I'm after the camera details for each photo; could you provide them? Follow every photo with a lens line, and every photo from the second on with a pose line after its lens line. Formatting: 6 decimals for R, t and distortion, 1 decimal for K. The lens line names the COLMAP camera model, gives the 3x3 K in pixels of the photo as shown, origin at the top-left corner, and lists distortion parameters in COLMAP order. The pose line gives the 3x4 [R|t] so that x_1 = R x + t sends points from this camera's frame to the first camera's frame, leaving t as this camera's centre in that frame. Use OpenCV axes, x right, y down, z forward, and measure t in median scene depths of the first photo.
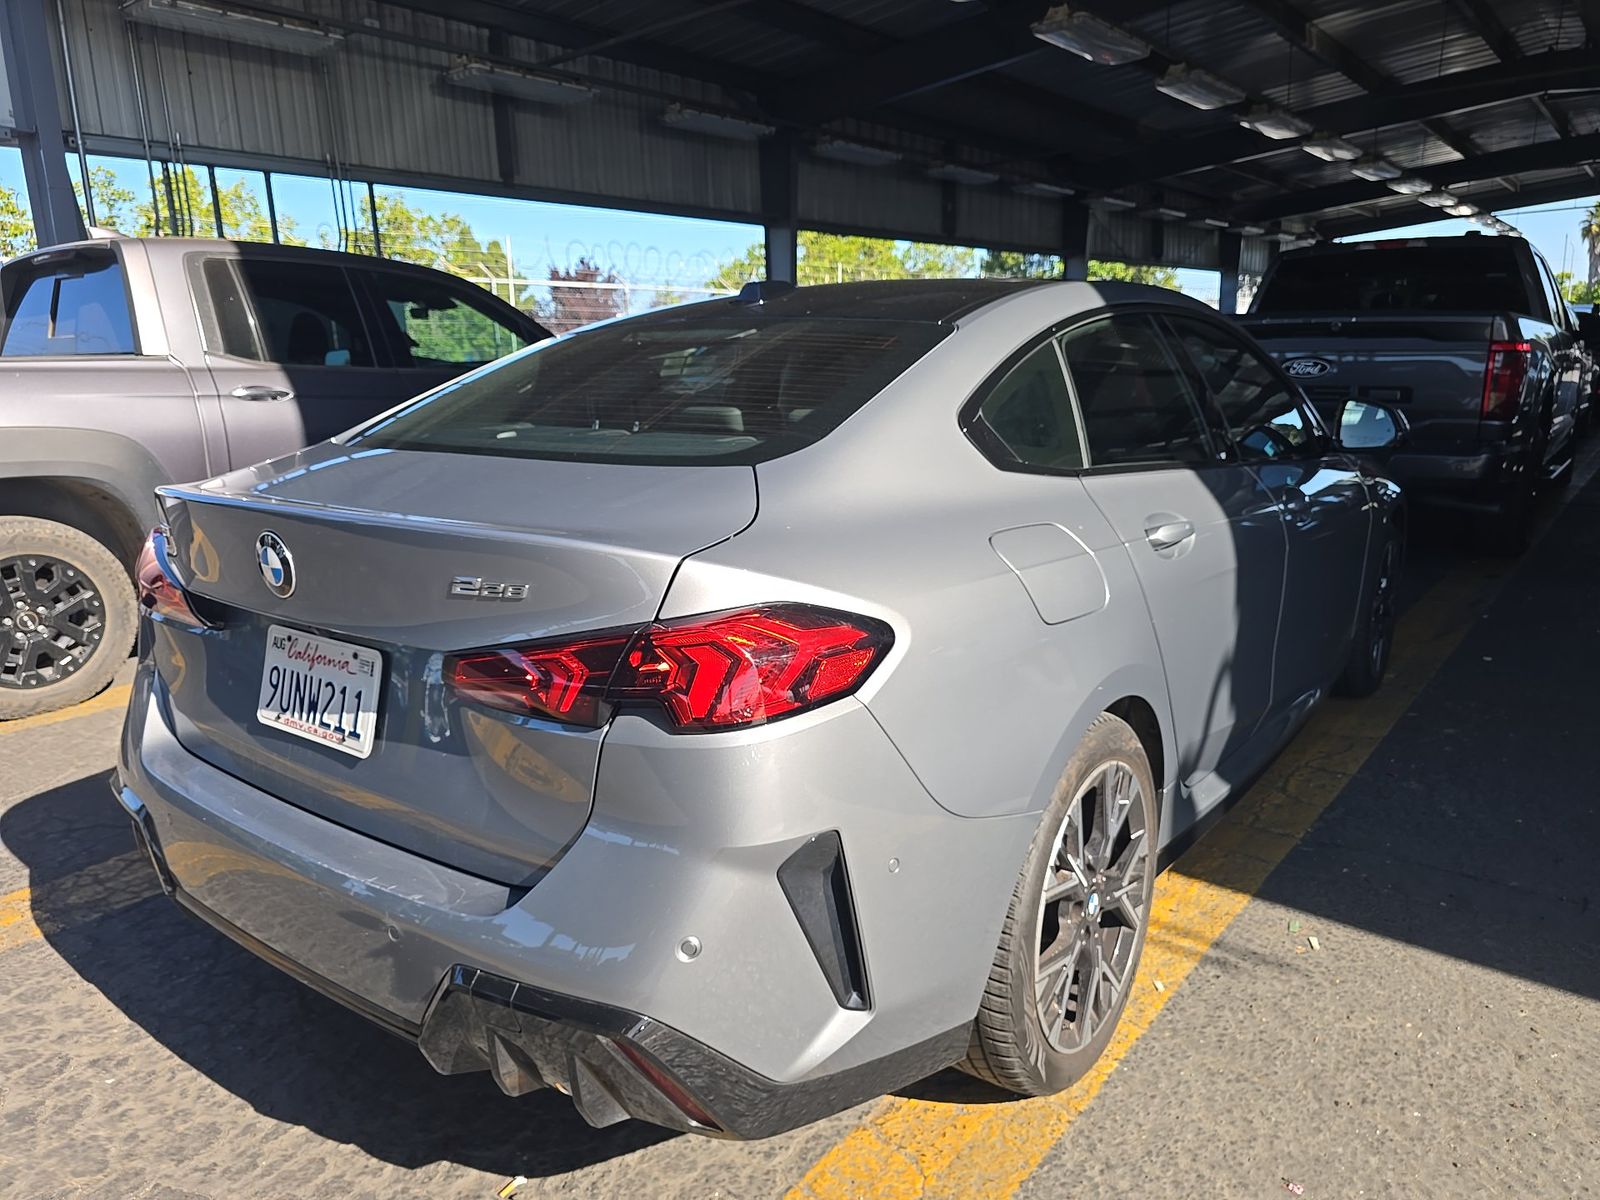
lens RADIAL K [[1141.9, 0, 794.4], [0, 1141.9, 598.9], [0, 0, 1]] dist [-0.009219, -0.028834]
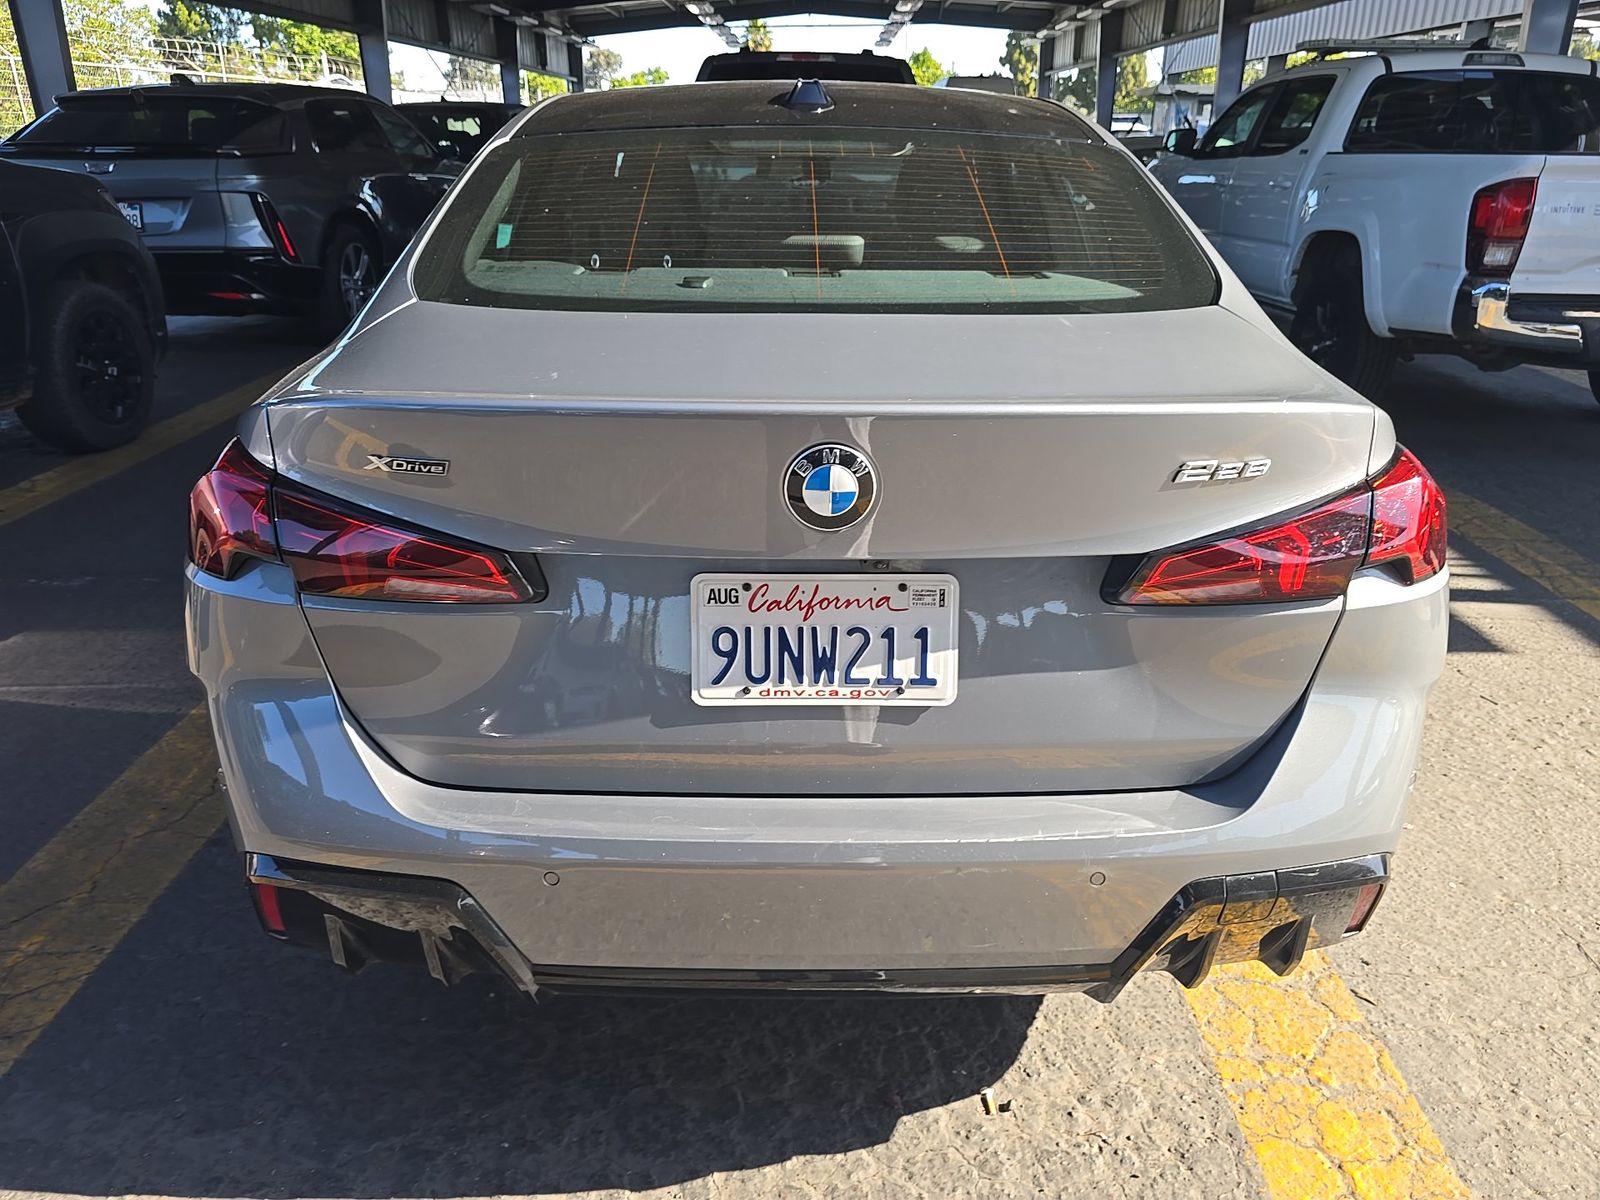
lens RADIAL K [[1141.9, 0, 798.2], [0, 1141.9, 593.4], [0, 0, 1]] dist [-0.009219, -0.028834]
pose [[0.769178, -0.203102, 0.605900, -0.904311], [0.100805, 0.974841, 0.198804, -0.109121], [-0.631034, -0.091838, 0.770300, 0.421636]]
